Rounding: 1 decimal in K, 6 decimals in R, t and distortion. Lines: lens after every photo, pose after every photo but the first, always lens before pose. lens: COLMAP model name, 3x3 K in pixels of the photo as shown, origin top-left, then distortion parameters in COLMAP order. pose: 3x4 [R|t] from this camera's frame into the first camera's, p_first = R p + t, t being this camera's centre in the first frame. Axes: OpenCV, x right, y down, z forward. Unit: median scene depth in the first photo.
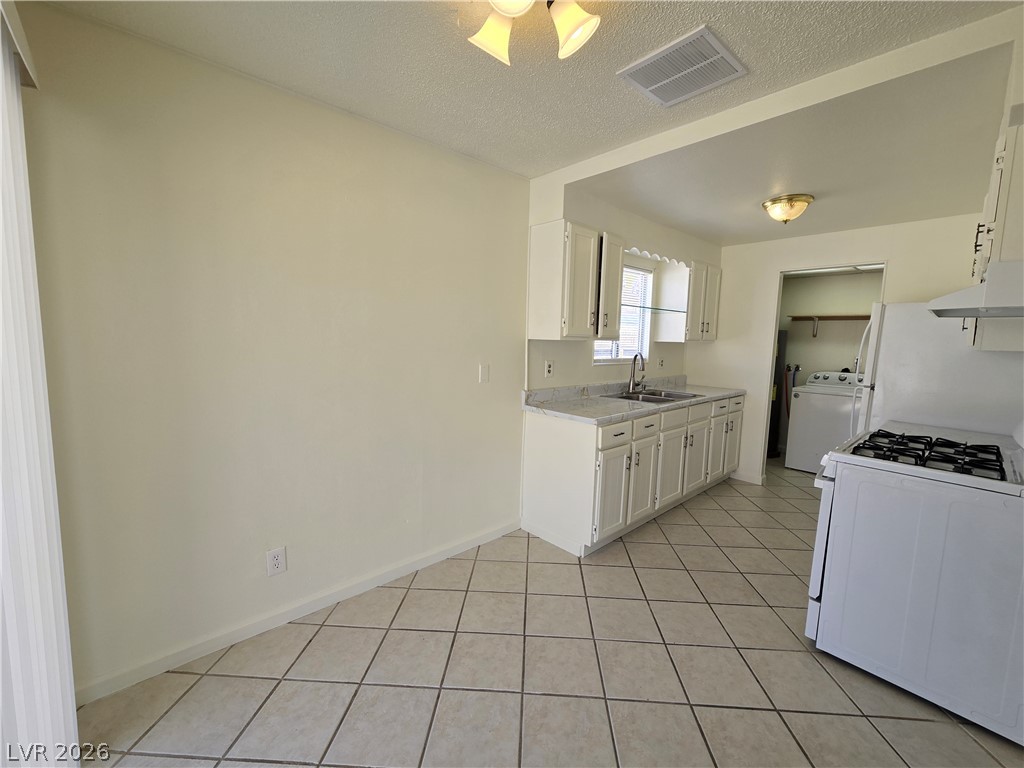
lens RADIAL K [[413.7, 0, 515.2], [0, 413.7, 382.4], [0, 0, 1]] dist [-0.001017, -0.000040]
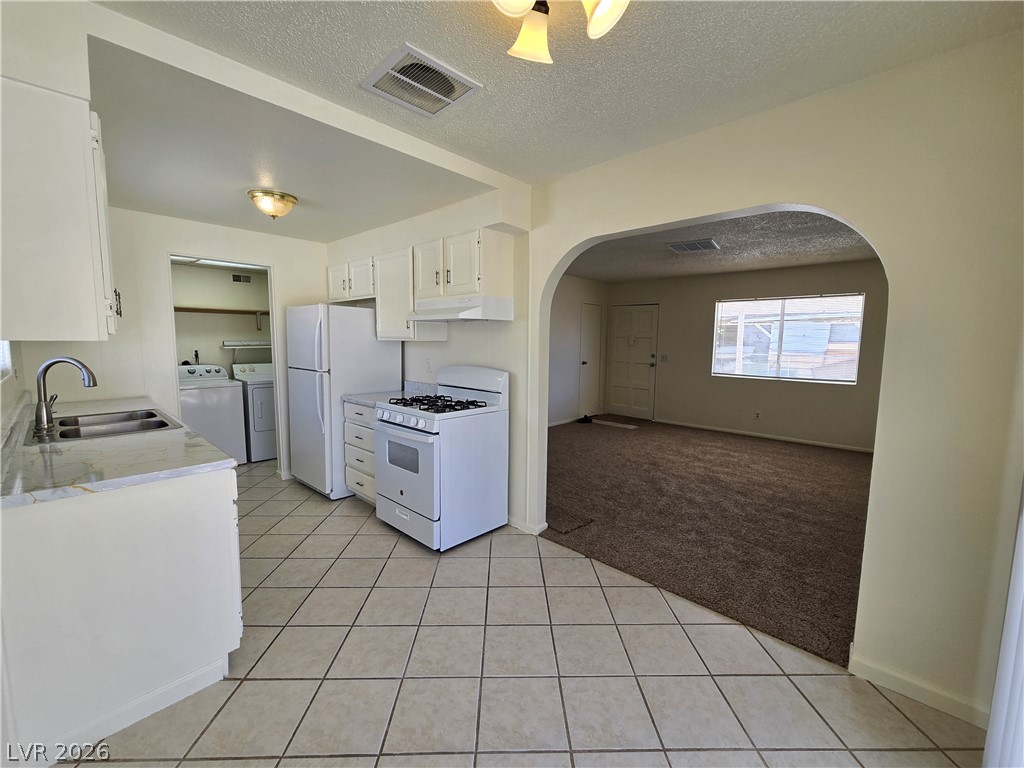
lens RADIAL K [[430.8, 0, 512.7], [0, 430.8, 371.7], [0, 0, 1]] dist [0.027022, -0.000009]
pose [[-0.070941, -0.093619, 0.993078, -0.703107], [0.094362, 0.990491, 0.100116, -0.099336], [-0.993007, 0.100811, -0.061432, 0.773217]]
